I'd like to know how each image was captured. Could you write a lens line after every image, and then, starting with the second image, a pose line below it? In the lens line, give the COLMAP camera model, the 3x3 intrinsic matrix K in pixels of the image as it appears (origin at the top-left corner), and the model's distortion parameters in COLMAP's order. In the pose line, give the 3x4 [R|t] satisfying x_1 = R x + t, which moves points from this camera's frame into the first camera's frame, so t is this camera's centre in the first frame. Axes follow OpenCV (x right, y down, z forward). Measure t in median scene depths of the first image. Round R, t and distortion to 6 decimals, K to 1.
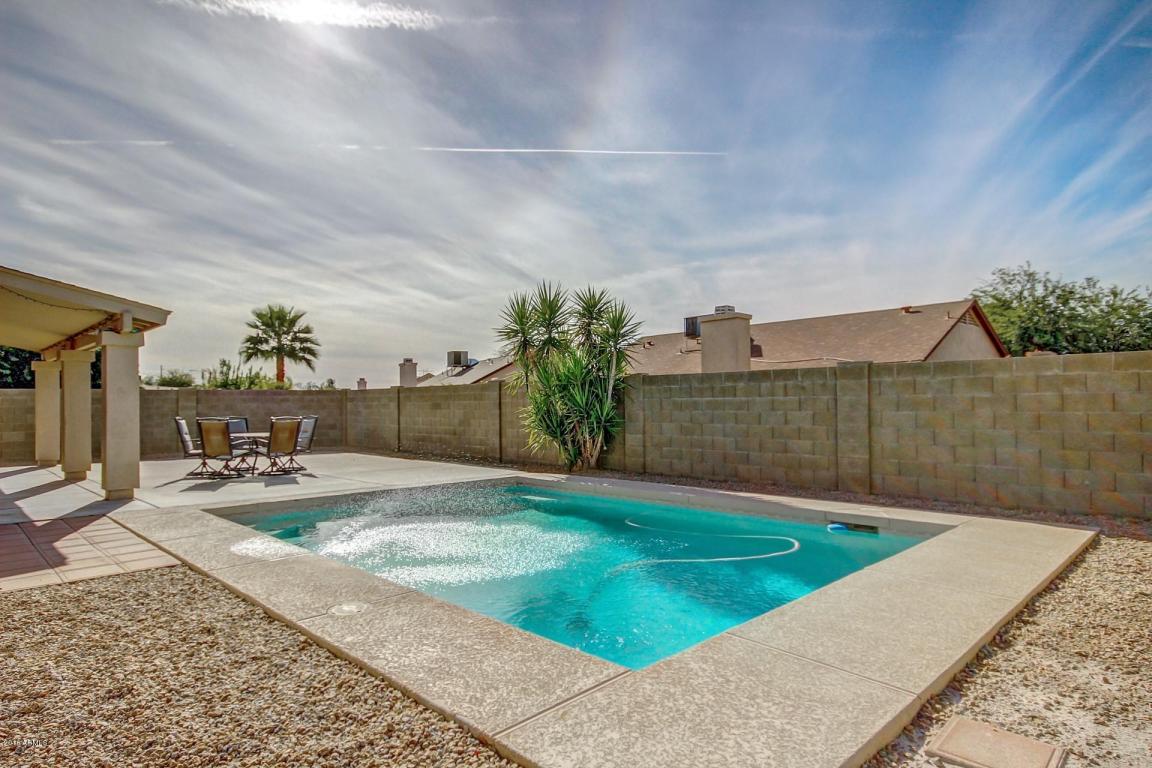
lens RADIAL K [[649.6, 0, 576.0], [0, 649.6, 384.0], [0, 0, 1]] dist [0.001139, 0.000288]
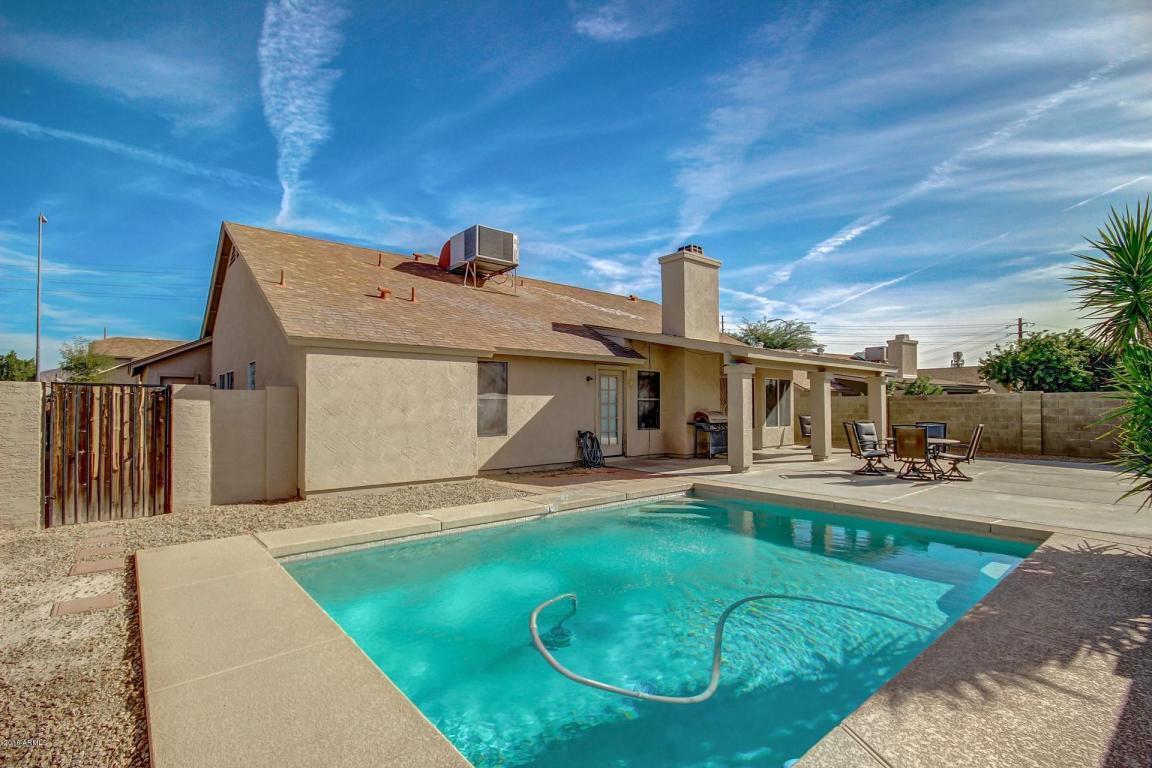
lens RADIAL K [[539.2, 0, 582.1], [0, 539.2, 399.7], [0, 0, 1]] dist [-0.001611, -0.000963]
pose [[-0.073276, 0.003818, -0.997304, 0.446498], [0.026504, 0.999647, 0.001880, -0.002501], [0.996959, -0.026295, -0.073351, 0.545248]]
